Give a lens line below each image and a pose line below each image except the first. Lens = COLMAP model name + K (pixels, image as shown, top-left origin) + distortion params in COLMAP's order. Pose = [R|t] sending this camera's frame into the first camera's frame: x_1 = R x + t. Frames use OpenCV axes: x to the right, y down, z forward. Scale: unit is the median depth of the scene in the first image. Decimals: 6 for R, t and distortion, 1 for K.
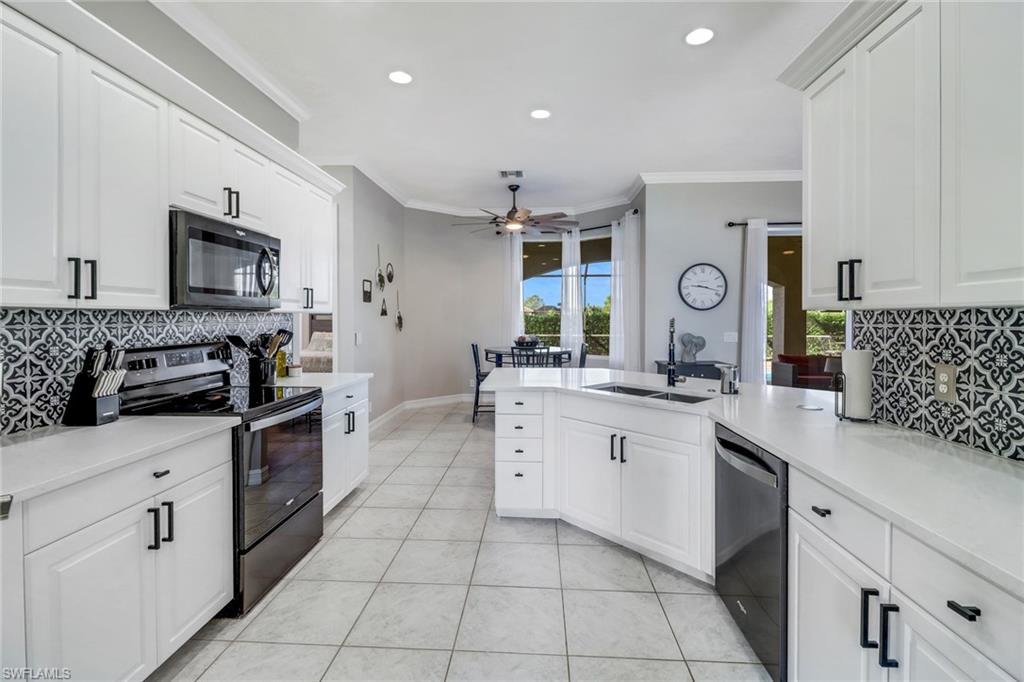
lens RADIAL K [[479.0, 0, 512.1], [0, 479.0, 319.5], [0, 0, 1]] dist [-0.001260, 0.000382]
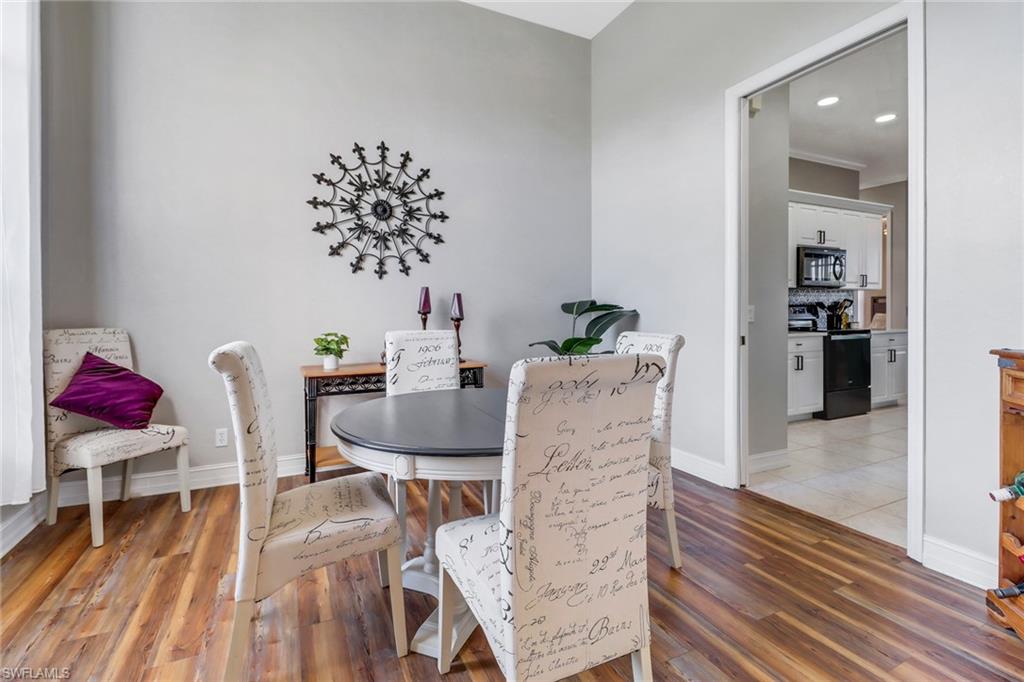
lens RADIAL K [[479.0, 0, 512.1], [0, 479.0, 319.5], [0, 0, 1]] dist [-0.001260, 0.000382]
pose [[0.492769, 0.019081, -0.869951, 0.507393], [0.004030, 0.999699, 0.024210, 0.054789], [0.870151, -0.015436, 0.492544, -1.067332]]
